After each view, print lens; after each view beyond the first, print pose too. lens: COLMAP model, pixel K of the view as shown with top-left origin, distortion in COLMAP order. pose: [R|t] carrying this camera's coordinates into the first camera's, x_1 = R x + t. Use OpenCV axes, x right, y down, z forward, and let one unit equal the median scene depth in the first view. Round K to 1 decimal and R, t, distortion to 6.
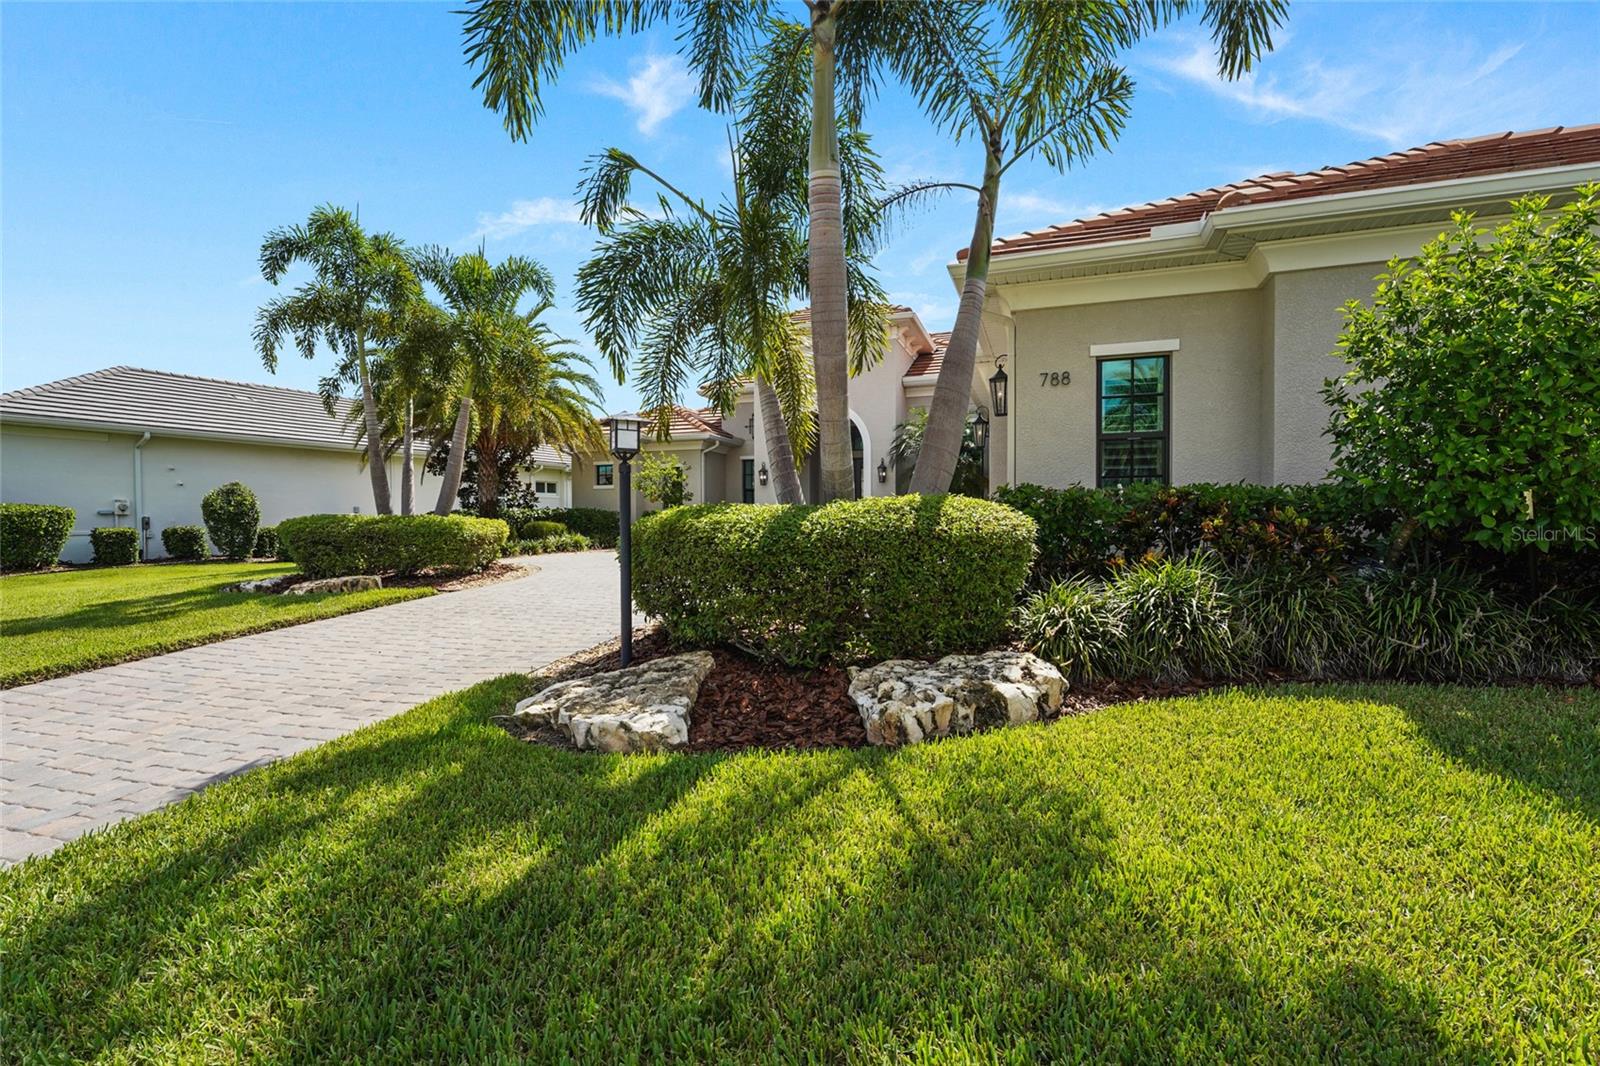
lens RADIAL K [[739.1, 0, 798.2], [0, 739.1, 528.5], [0, 0, 1]] dist [-0.000471, -0.000319]
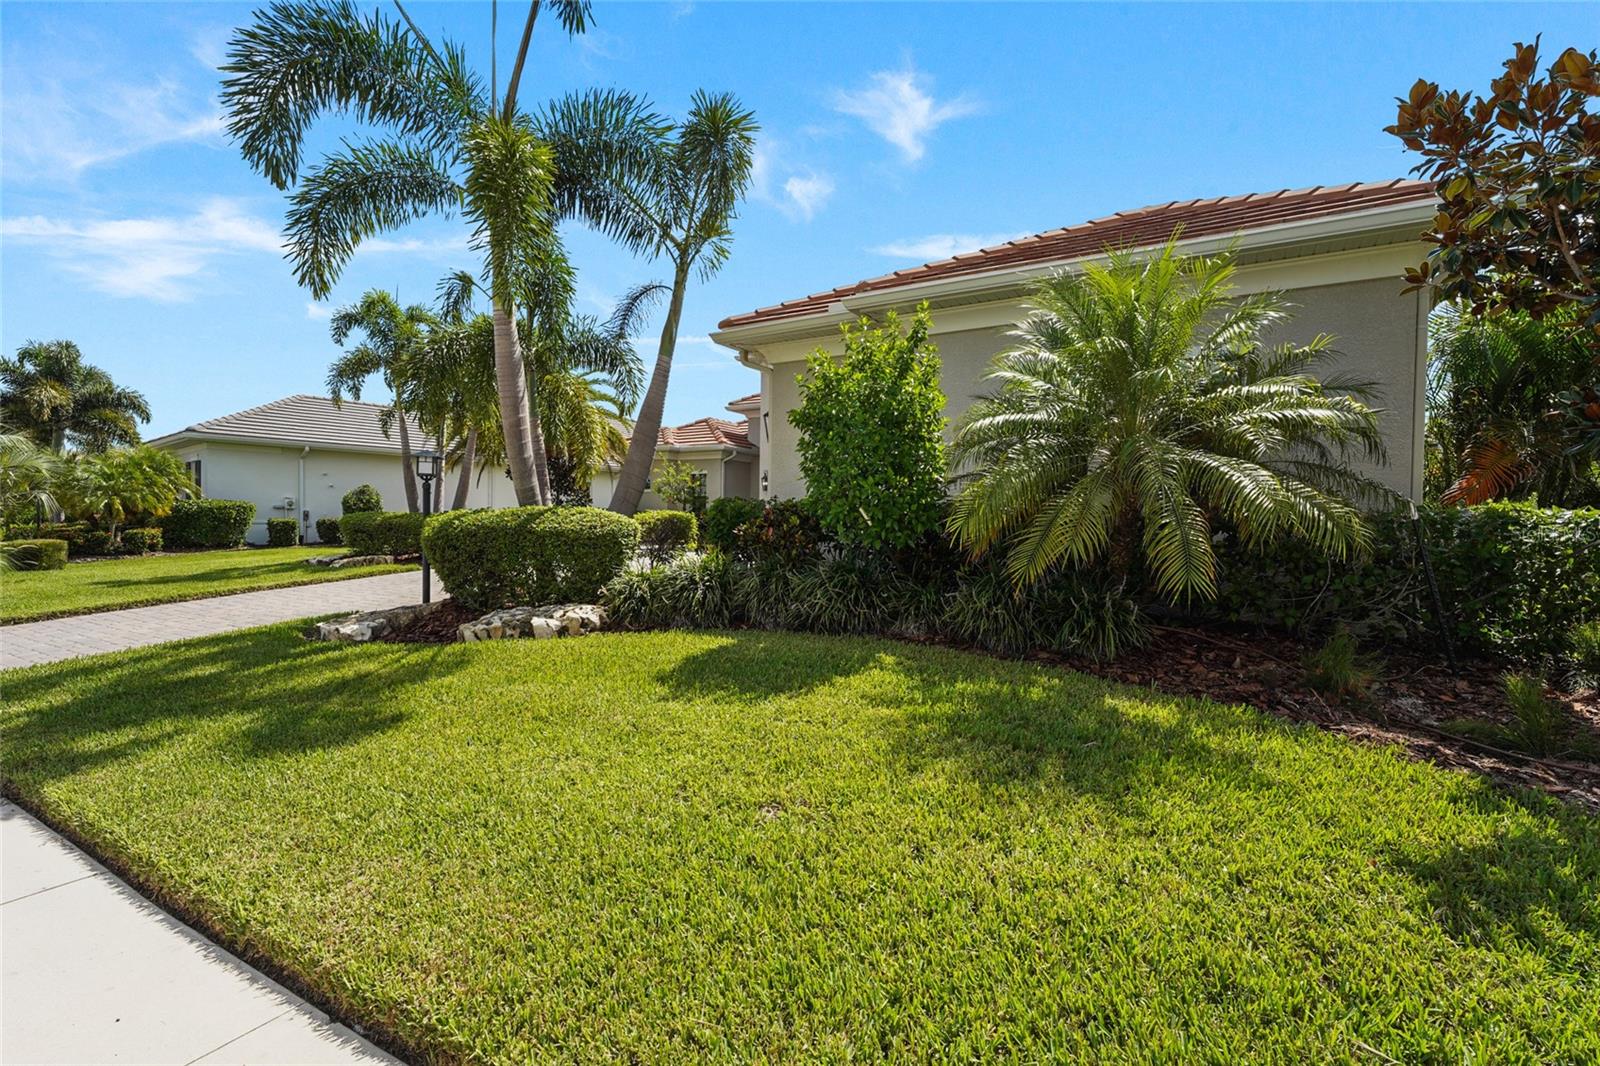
lens RADIAL K [[741.1, 0, 799.1], [0, 741.1, 530.2], [0, 0, 1]] dist [0.001154, -0.021216]
pose [[0.979139, 0.019591, -0.202245, 0.316476], [-0.019360, 0.999808, 0.003122, -0.002511], [0.202267, 0.000858, 0.979330, -0.141719]]
